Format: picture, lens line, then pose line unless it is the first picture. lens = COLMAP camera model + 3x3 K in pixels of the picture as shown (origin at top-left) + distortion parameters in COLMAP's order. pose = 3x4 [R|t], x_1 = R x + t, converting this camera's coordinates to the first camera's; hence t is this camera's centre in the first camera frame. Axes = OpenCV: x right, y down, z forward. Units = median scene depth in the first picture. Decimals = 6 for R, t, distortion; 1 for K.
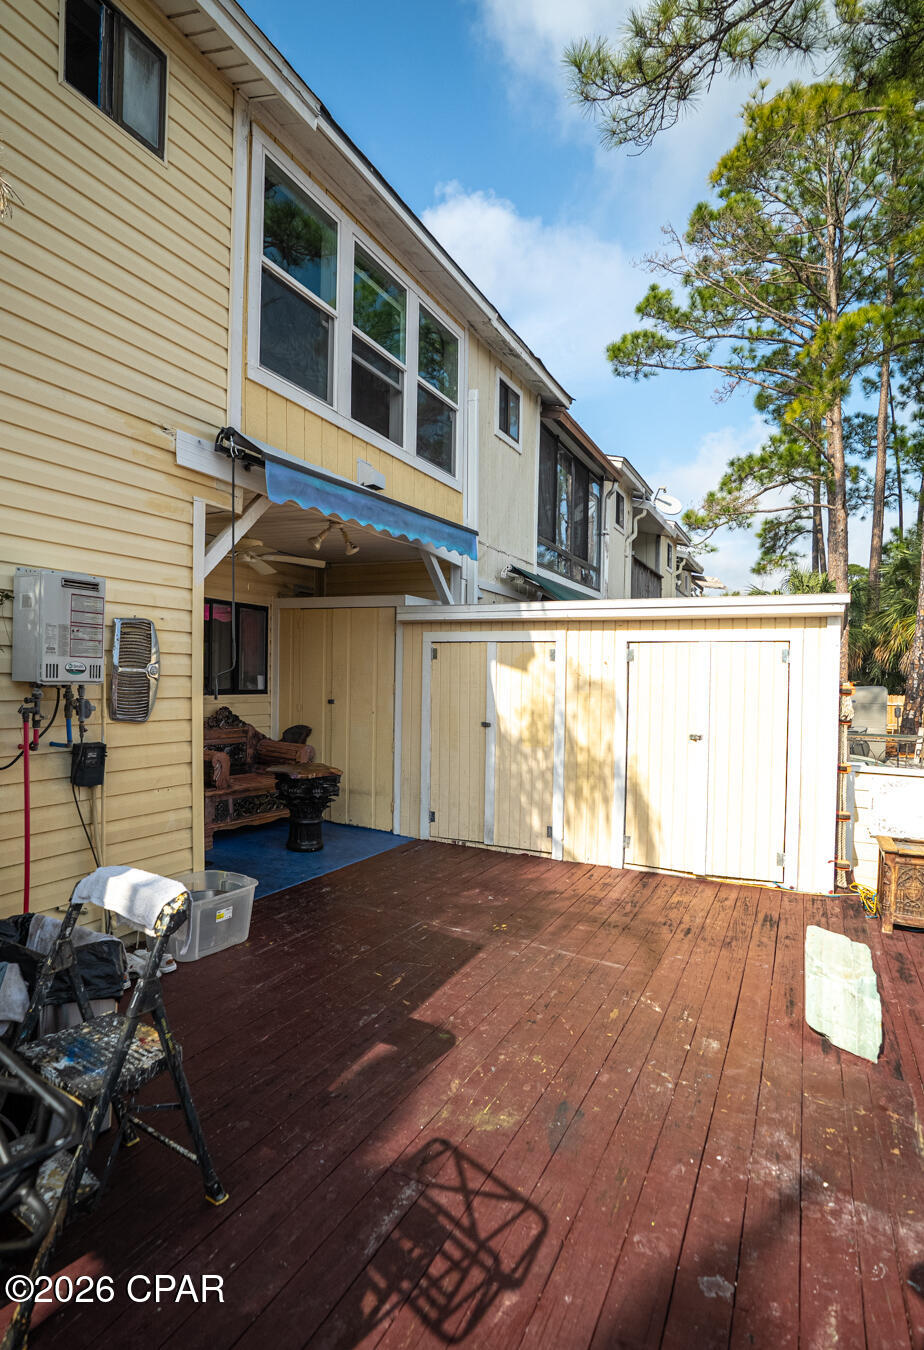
lens RADIAL K [[721.9, 0, 444.7], [0, 721.9, 683.6], [0, 0, 1]] dist [-0.062099, 0.027691]
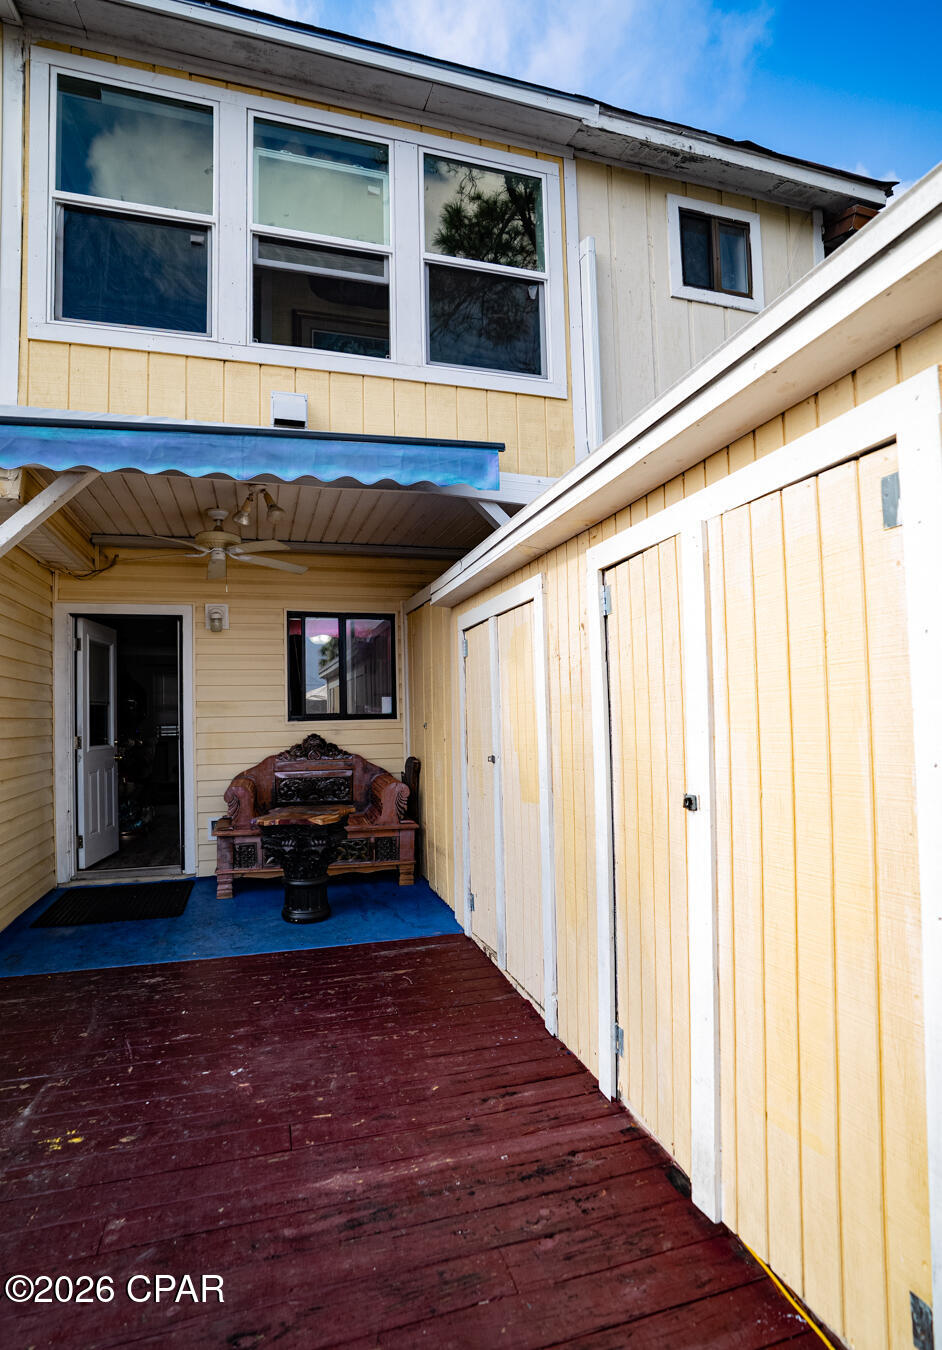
lens RADIAL K [[688.9, 0, 466.0], [0, 688.9, 690.1], [0, 0, 1]] dist [-0.069151, 0.028242]
pose [[0.690606, -0.056665, -0.721008, 0.480709], [0.026765, 0.998245, -0.052817, 0.032200], [0.722736, 0.017178, 0.690911, 0.642938]]
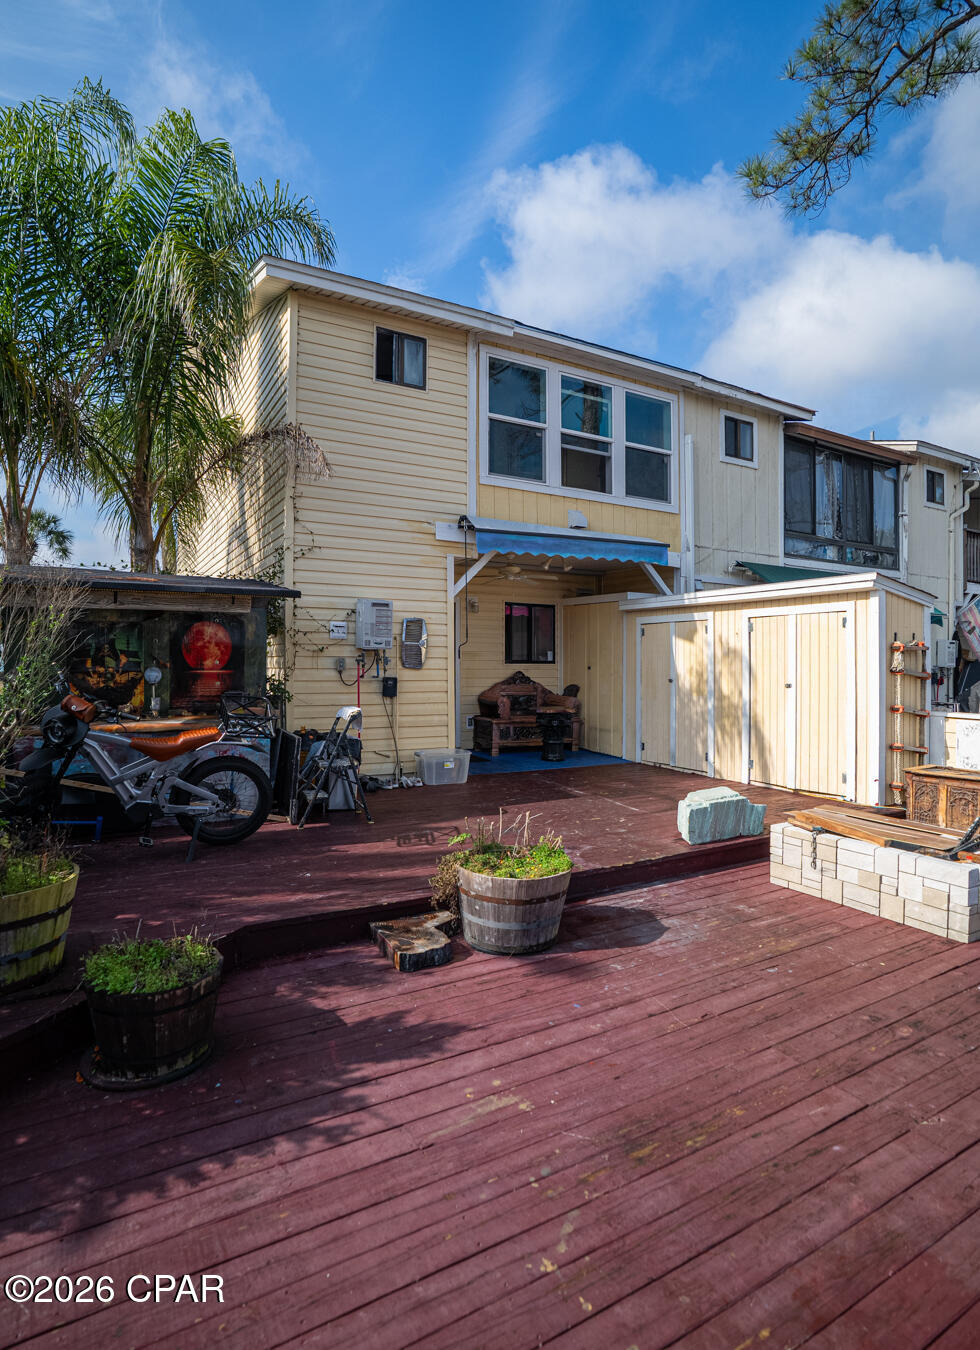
lens RADIAL K [[715.7, 0, 489.1], [0, 715.7, 652.3], [0, 0, 1]] dist [-0.054491, 0.000439]
pose [[0.836521, -0.023009, -0.547452, 0.564864], [0.005743, 0.999431, -0.033229, 0.049229], [0.547905, 0.024653, 0.836177, -0.390644]]
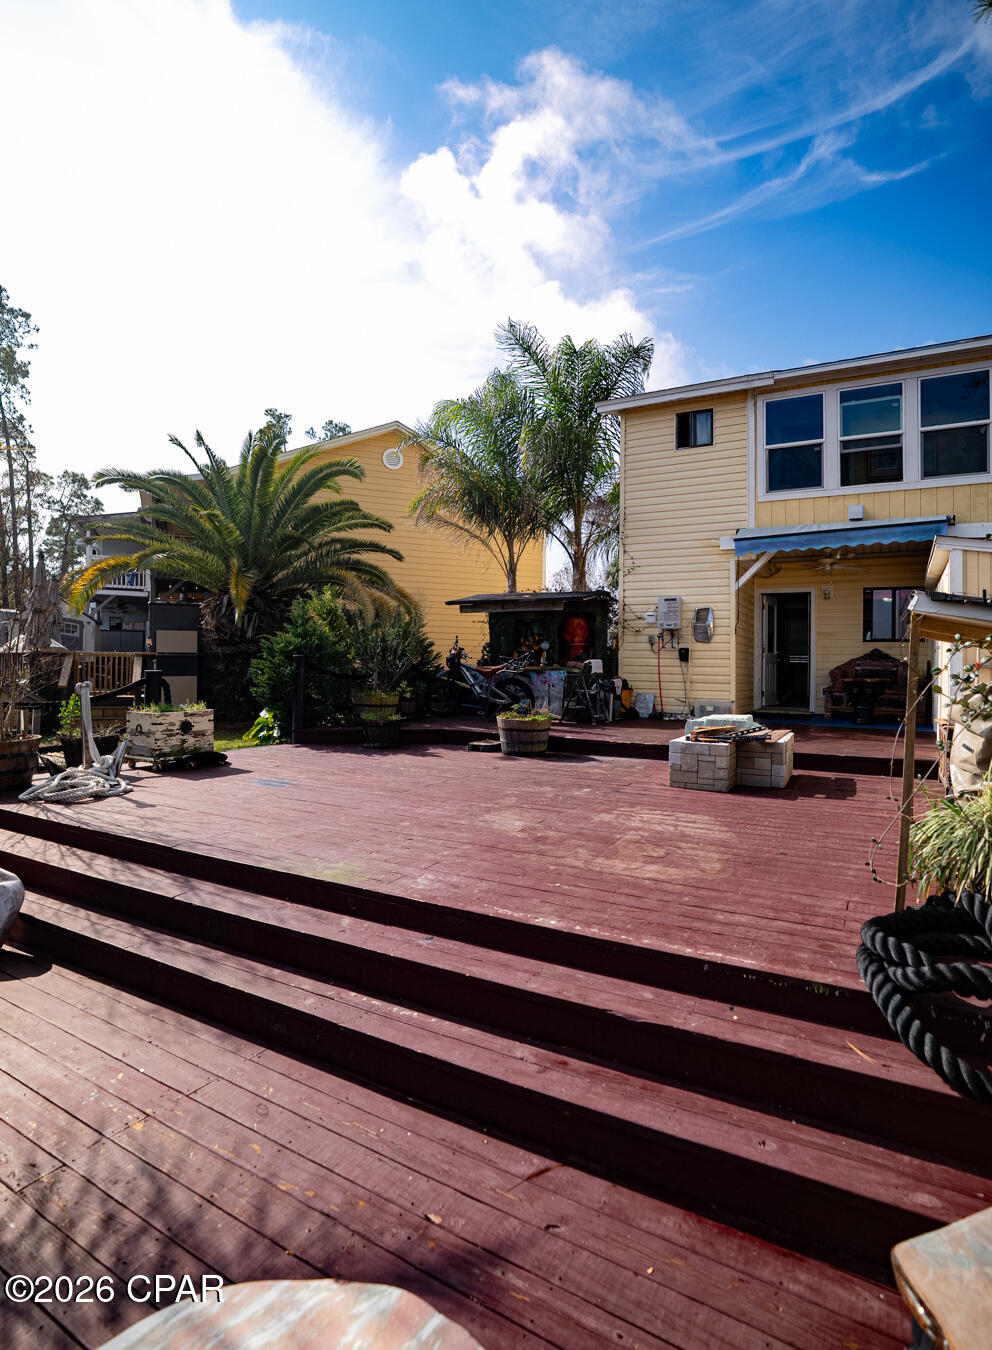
lens RADIAL K [[711.1, 0, 495.7], [0, 711.1, 653.8], [0, 0, 1]] dist [-0.061730, 0.028482]
pose [[-0.032879, -0.034092, -0.998878, 1.625066], [-0.024169, 0.999153, -0.033306, 0.141771], [0.999167, 0.023047, -0.033675, 0.157005]]
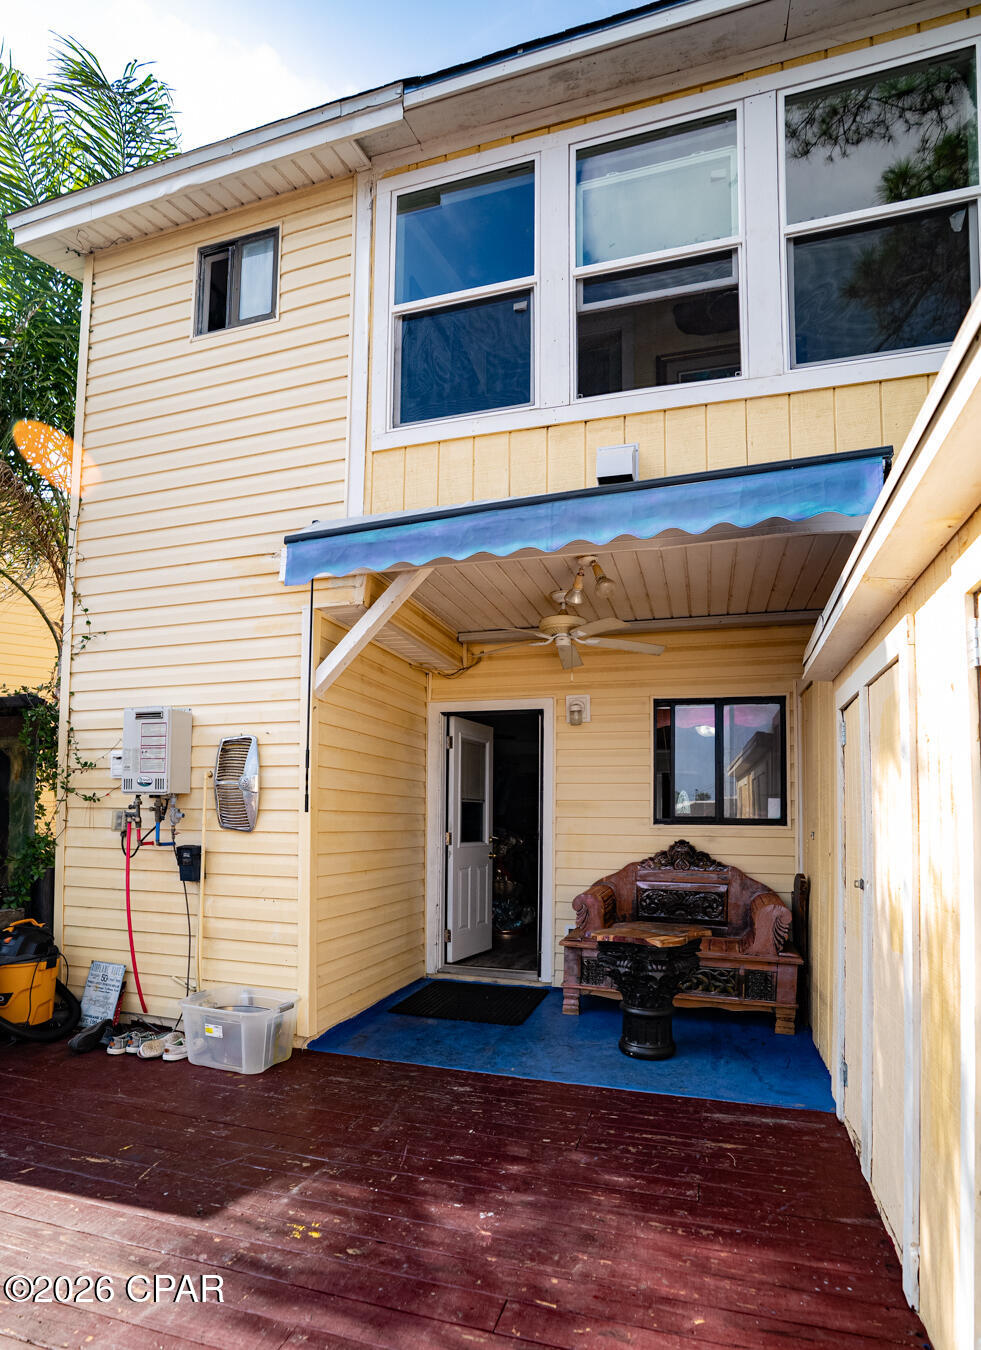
lens RADIAL K [[740.8, 0, 472.6], [0, 740.8, 788.4], [0, 0, 1]] dist [-0.077216, 0.035121]
pose [[0.164906, -0.056143, -0.984710, 0.472786], [-0.016839, 0.998073, -0.059725, 0.032269], [0.986166, 0.026431, 0.163643, 0.757264]]
